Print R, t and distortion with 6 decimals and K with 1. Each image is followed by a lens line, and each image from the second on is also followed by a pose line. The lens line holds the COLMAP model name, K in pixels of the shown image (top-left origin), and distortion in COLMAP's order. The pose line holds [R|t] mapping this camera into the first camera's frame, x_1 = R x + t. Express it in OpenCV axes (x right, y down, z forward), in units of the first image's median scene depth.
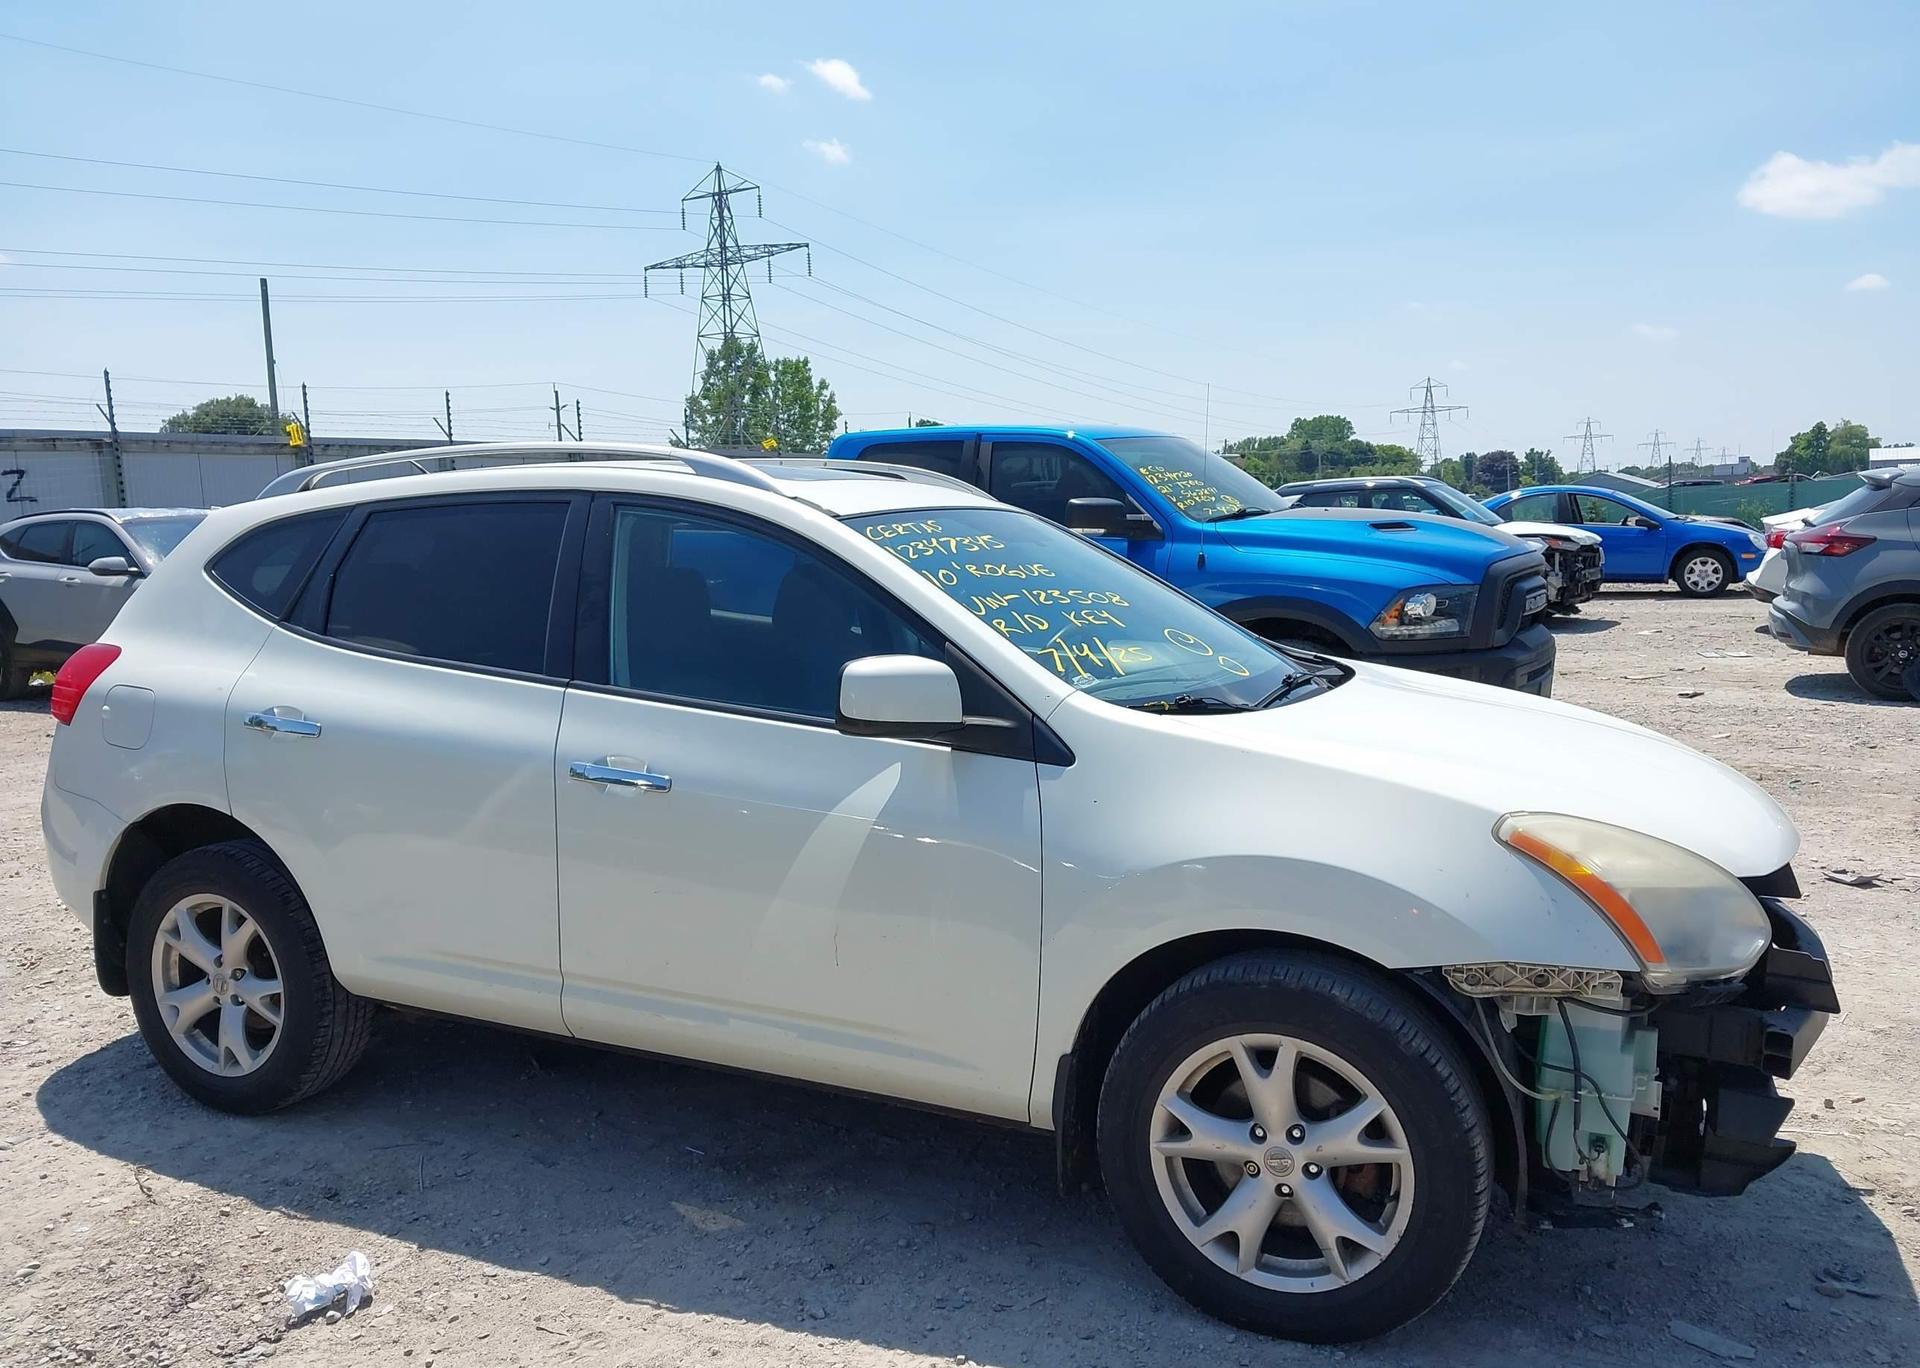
lens RADIAL K [[1533.5, 0, 951.3], [0, 1533.5, 684.9], [0, 0, 1]] dist [0.024206, -0.030094]
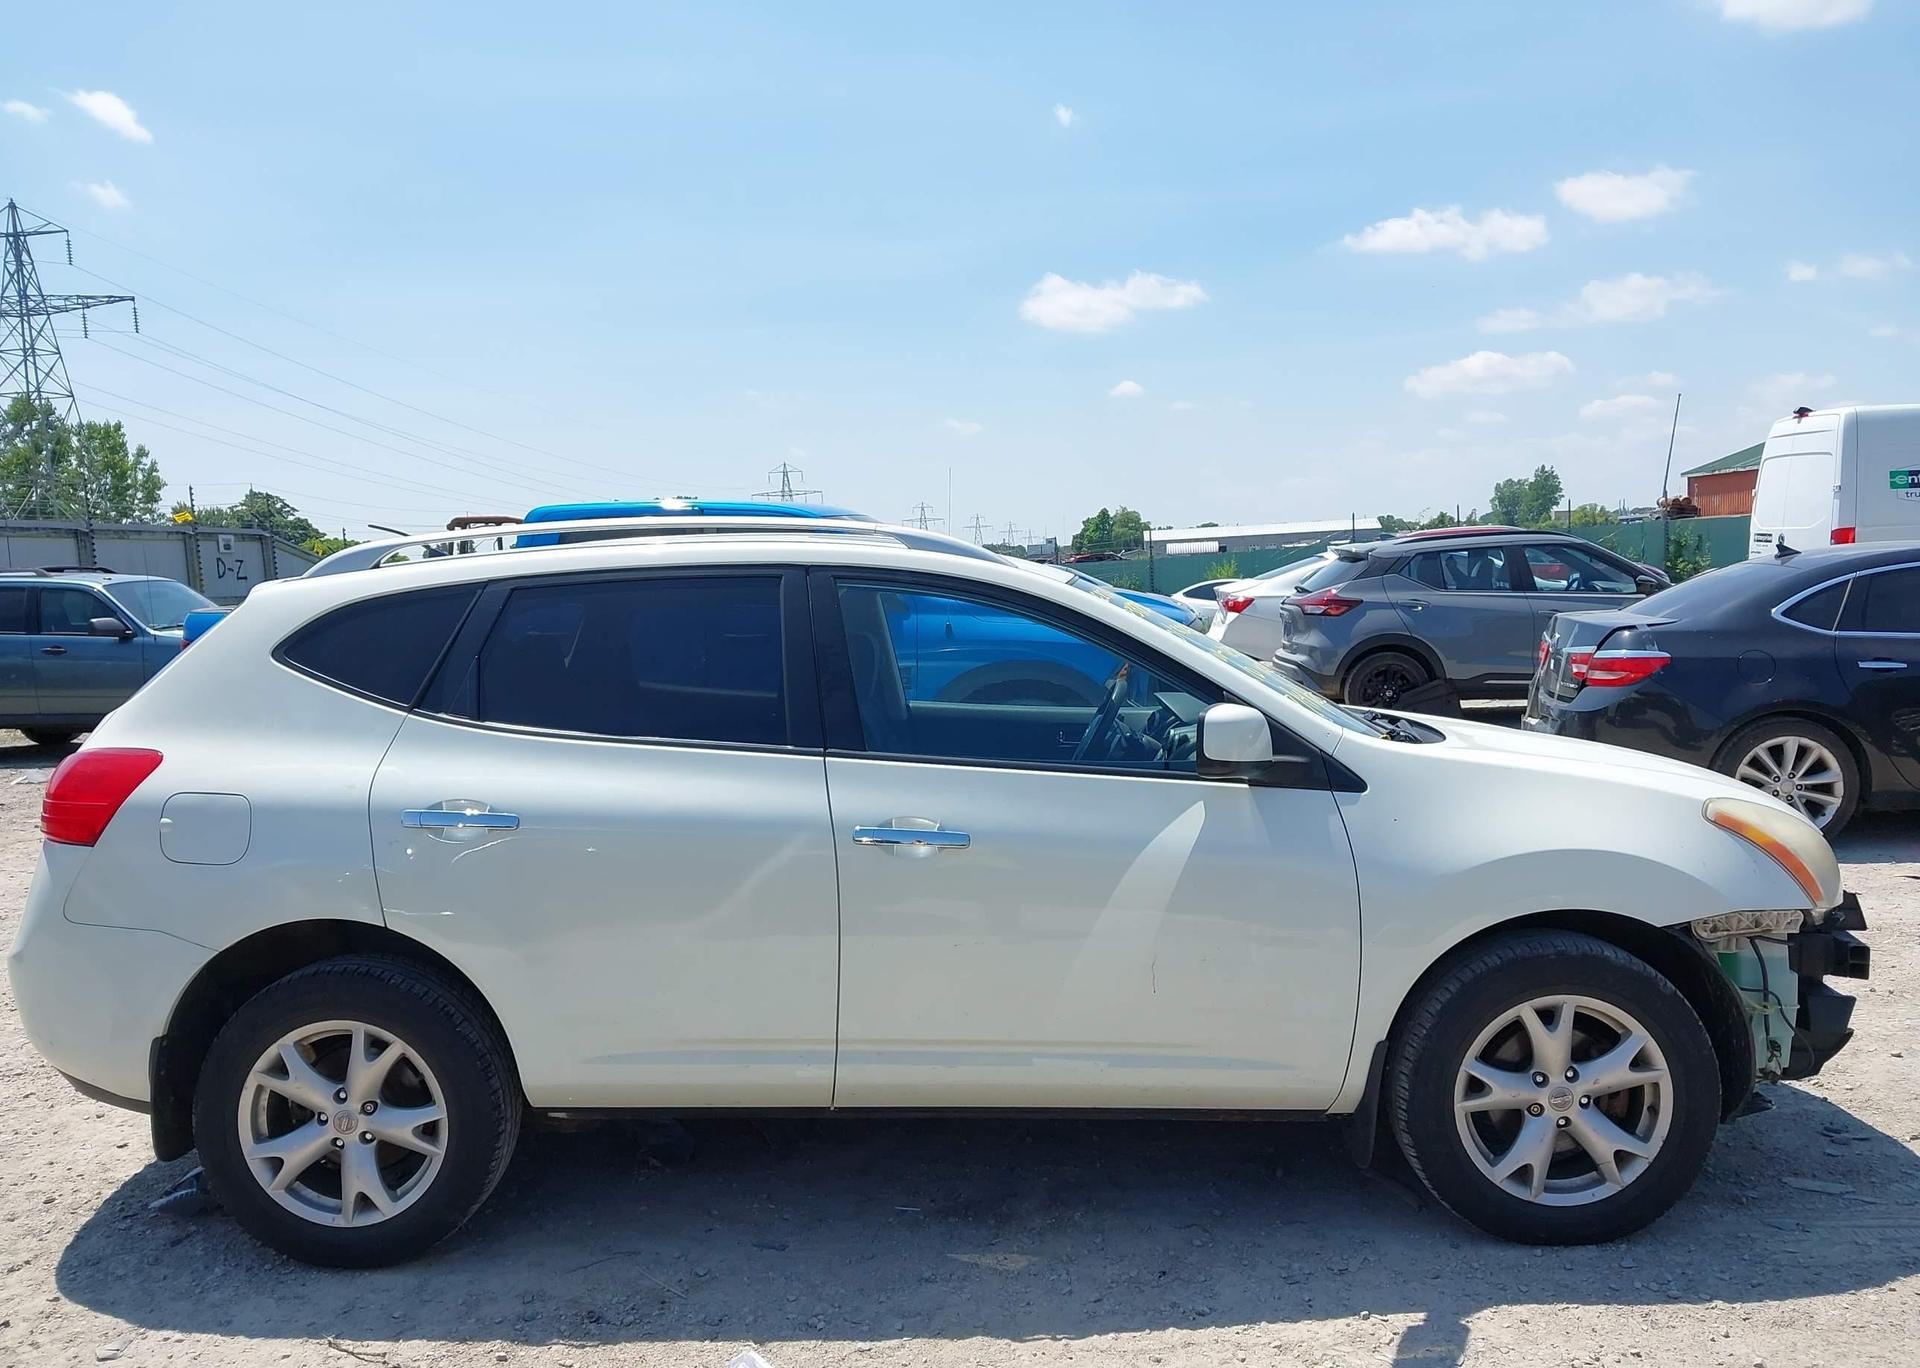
lens RADIAL K [[1533.5, 0, 960.1], [0, 1533.5, 695.0], [0, 0, 1]] dist [0.024206, -0.030094]
pose [[0.912480, -0.041297, 0.407031, -0.561835], [0.059299, 0.997737, -0.031708, -0.001301], [-0.404801, 0.053069, 0.912864, 0.043426]]
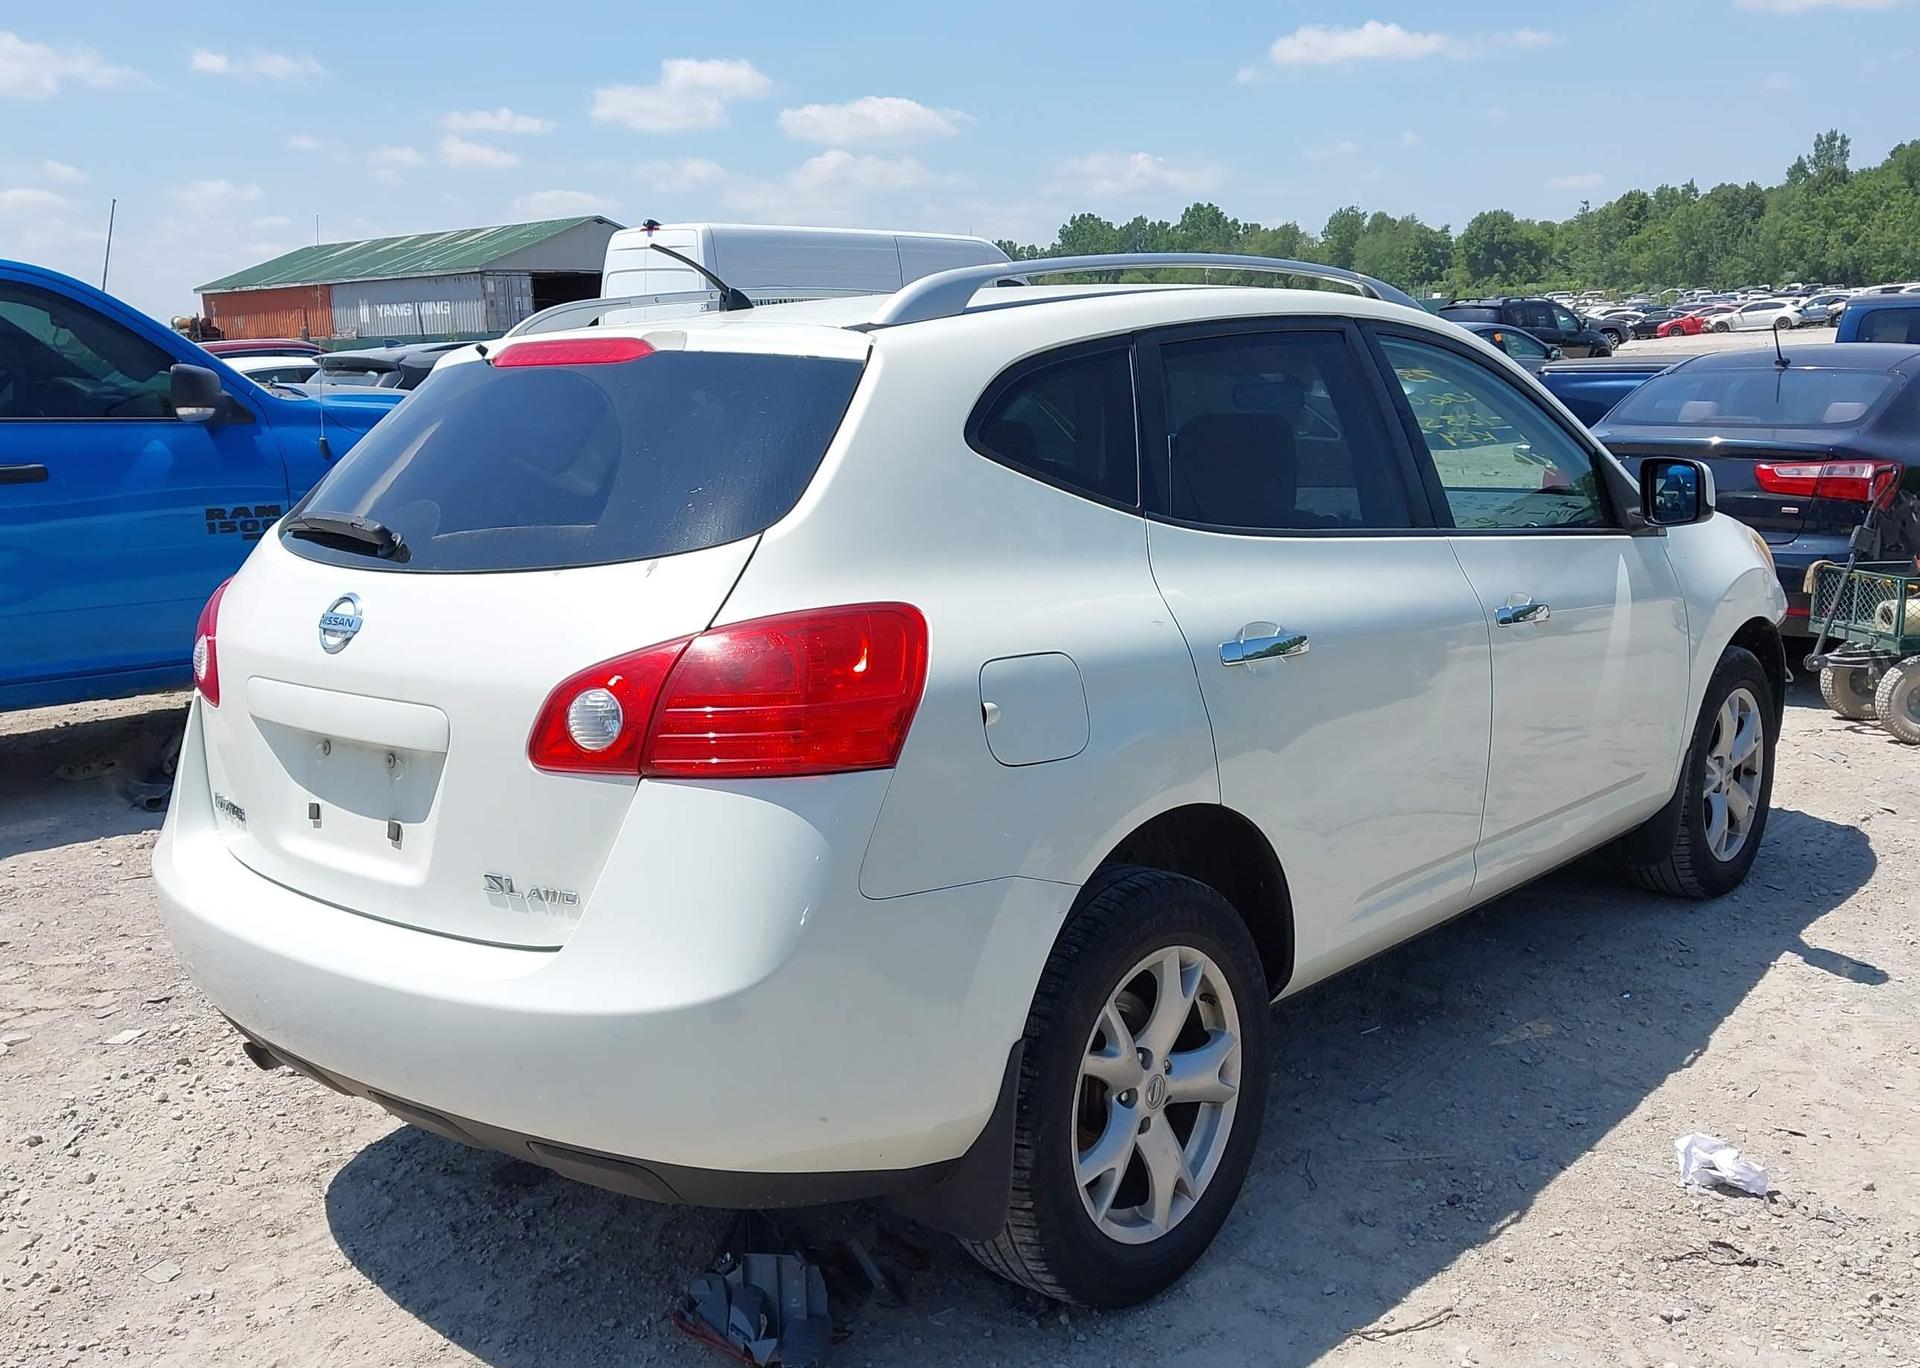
lens RADIAL K [[1803.3, 0, 967.5], [0, 1803.3, 679.0], [0, 0, 1]] dist [0.015261, 0.000000]
pose [[0.265086, -0.158201, 0.951158, -1.311664], [0.133636, 0.982956, 0.126246, -0.084804], [-0.954919, 0.093643, 0.281709, 0.950626]]
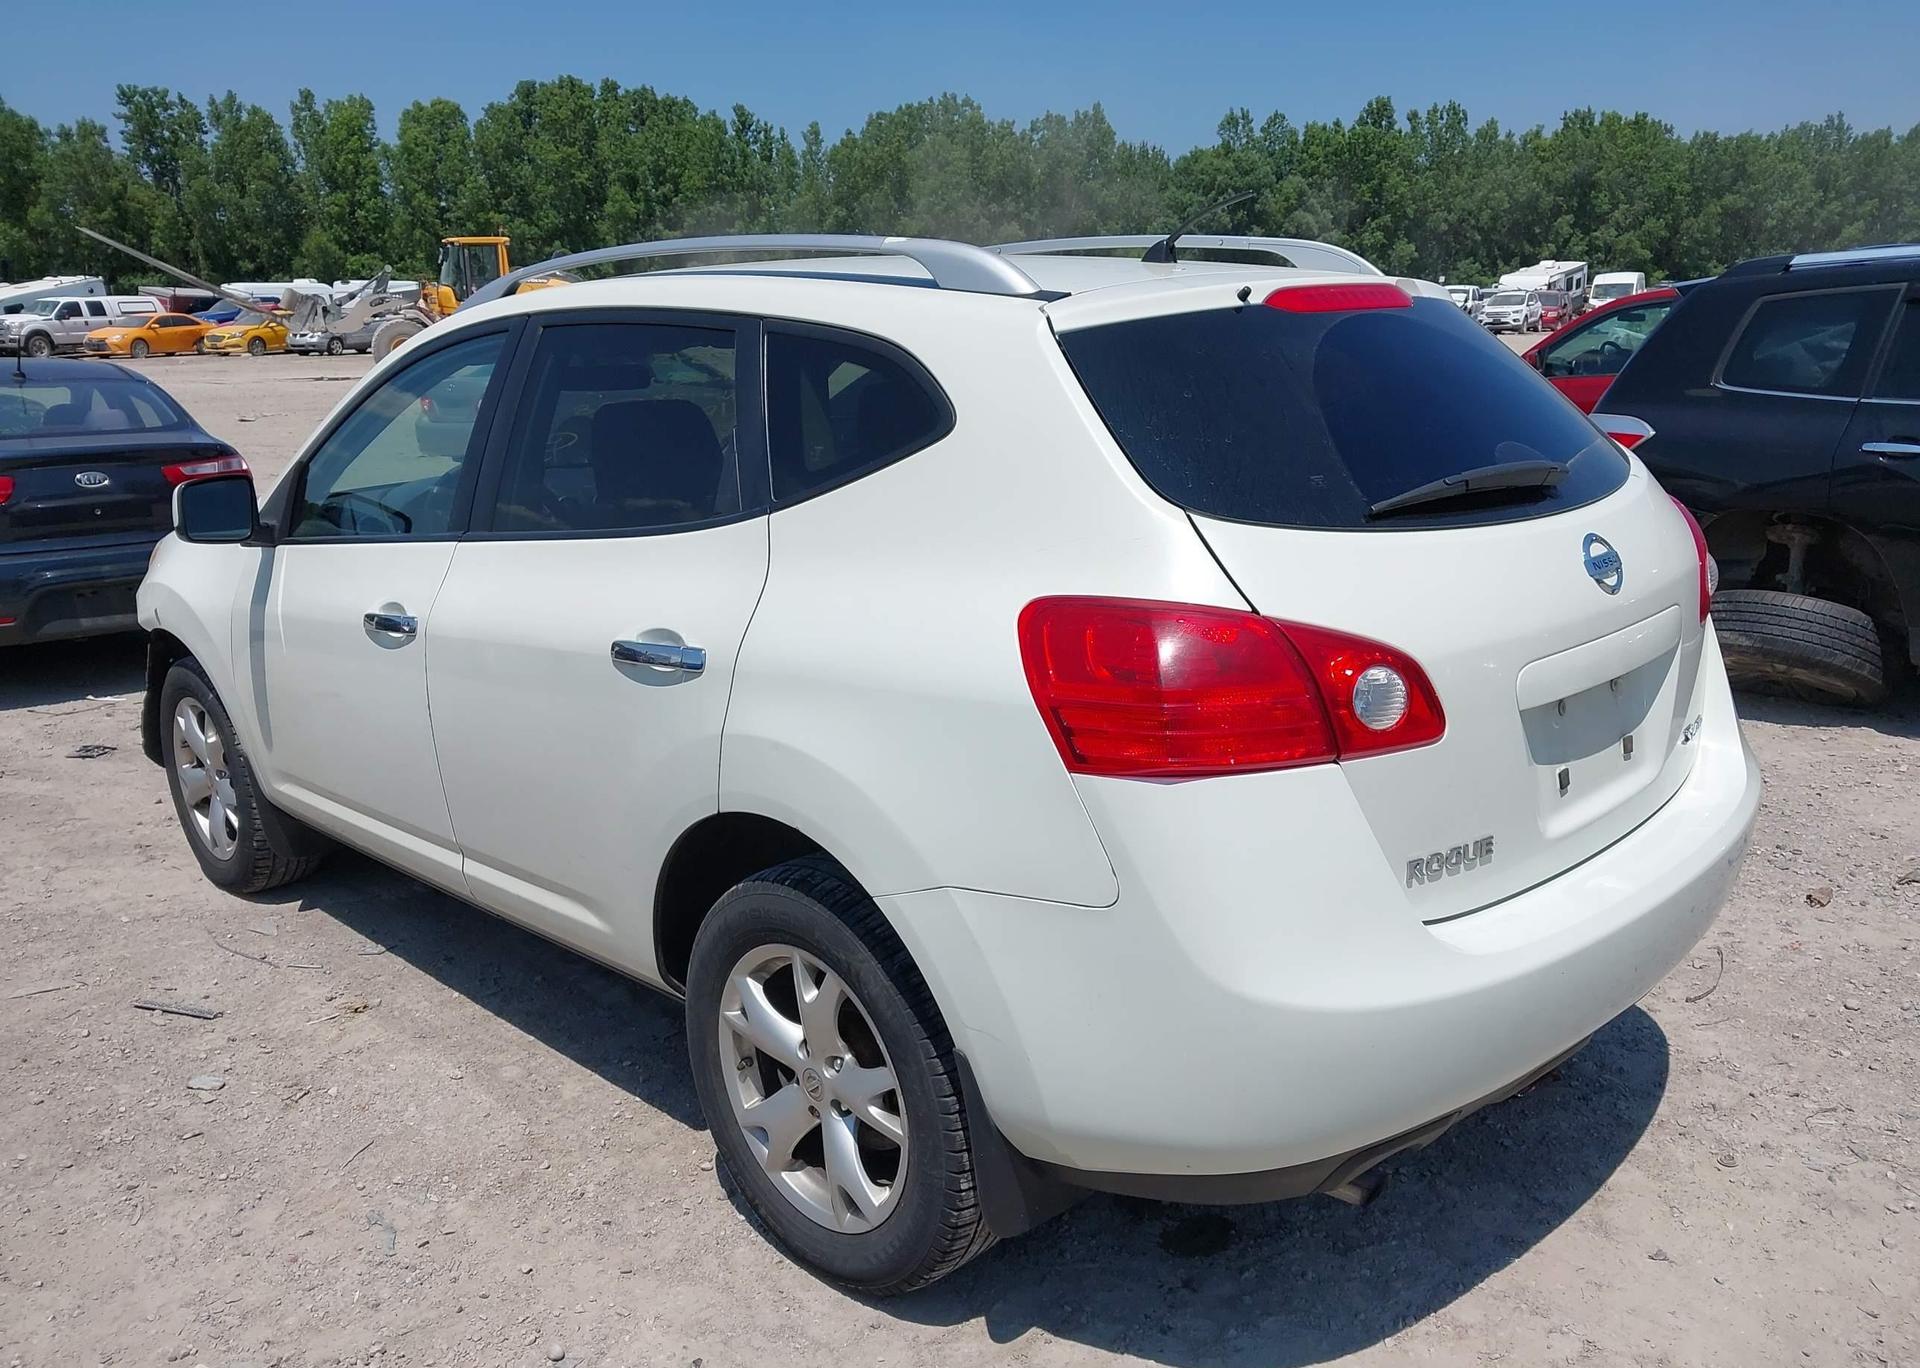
lens RADIAL K [[1533.5, 0, 956.9], [0, 1533.5, 692.0], [0, 0, 1]] dist [0.024206, -0.030094]
pose [[-0.938249, -0.038448, 0.343817, -0.618158], [0.084407, 0.938333, 0.335271, -0.234192], [-0.335505, 0.343588, -0.877145, 2.091114]]
